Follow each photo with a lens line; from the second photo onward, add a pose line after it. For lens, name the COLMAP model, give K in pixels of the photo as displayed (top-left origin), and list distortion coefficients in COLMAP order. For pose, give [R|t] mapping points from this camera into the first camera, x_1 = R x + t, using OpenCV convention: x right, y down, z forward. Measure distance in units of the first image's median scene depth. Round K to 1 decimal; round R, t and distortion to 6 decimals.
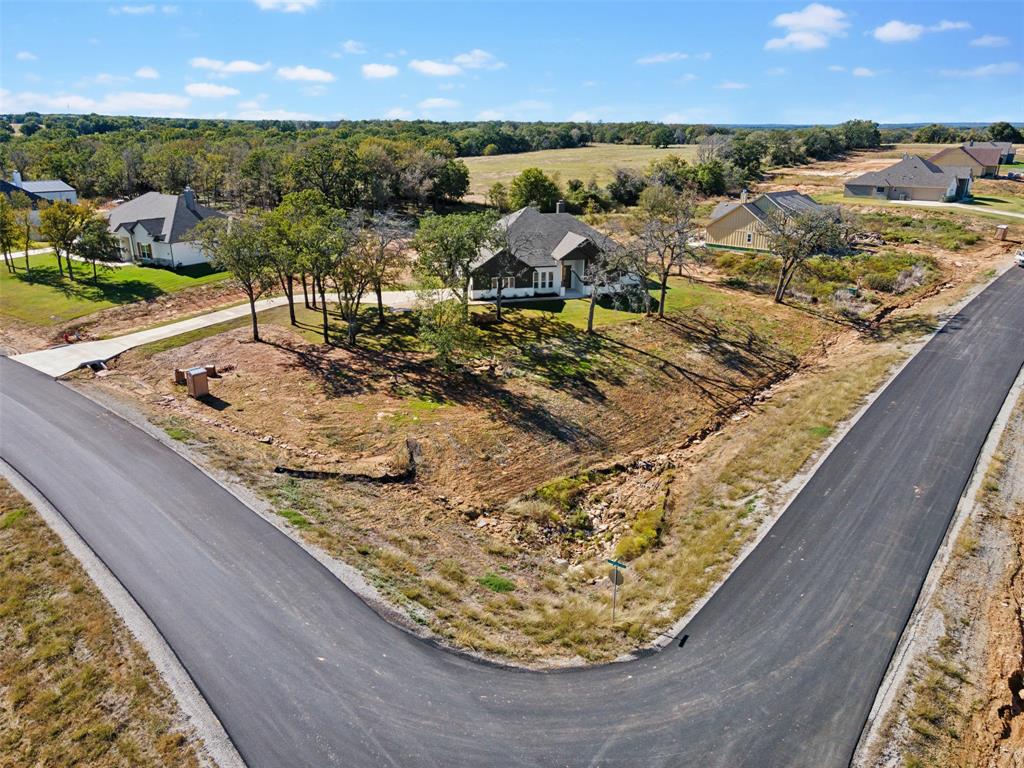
lens RADIAL K [[761.7, 0, 514.6], [0, 761.7, 383.2], [0, 0, 1]] dist [0.013176, 0.040852]
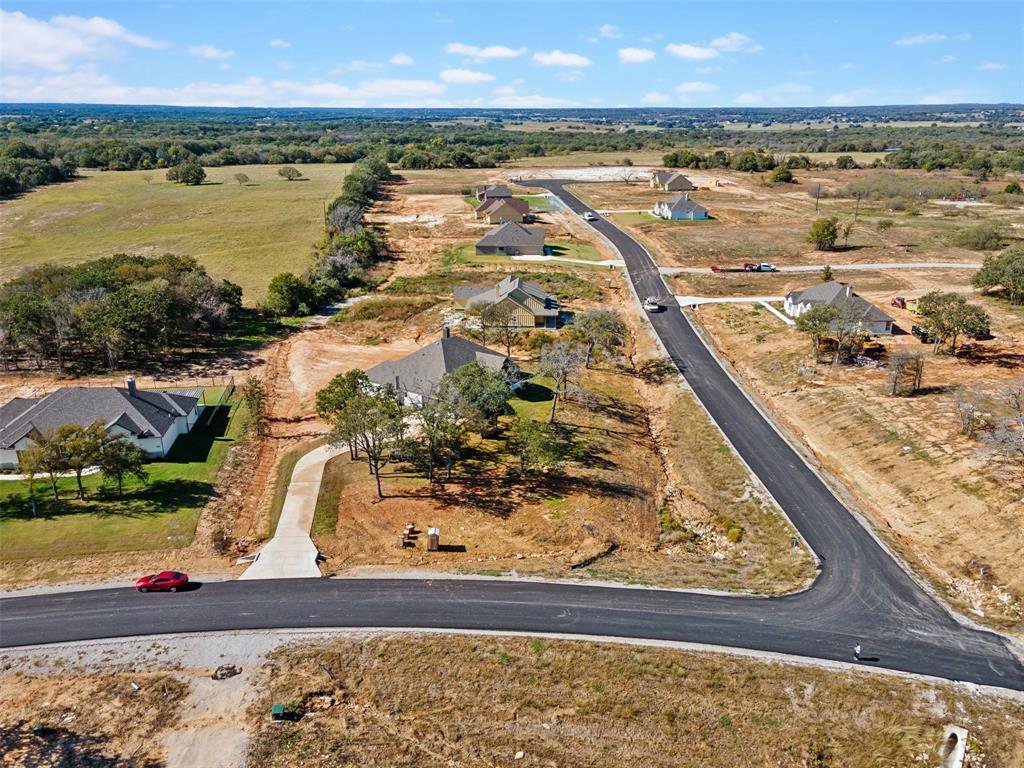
lens RADIAL K [[761.7, 0, 514.6], [0, 761.7, 383.2], [0, 0, 1]] dist [0.013176, 0.040852]
pose [[0.751388, -0.230876, 0.618153, -0.969634], [0.218160, 0.971031, 0.097492, -0.338291], [-0.622754, 0.061602, 0.779989, -0.180887]]
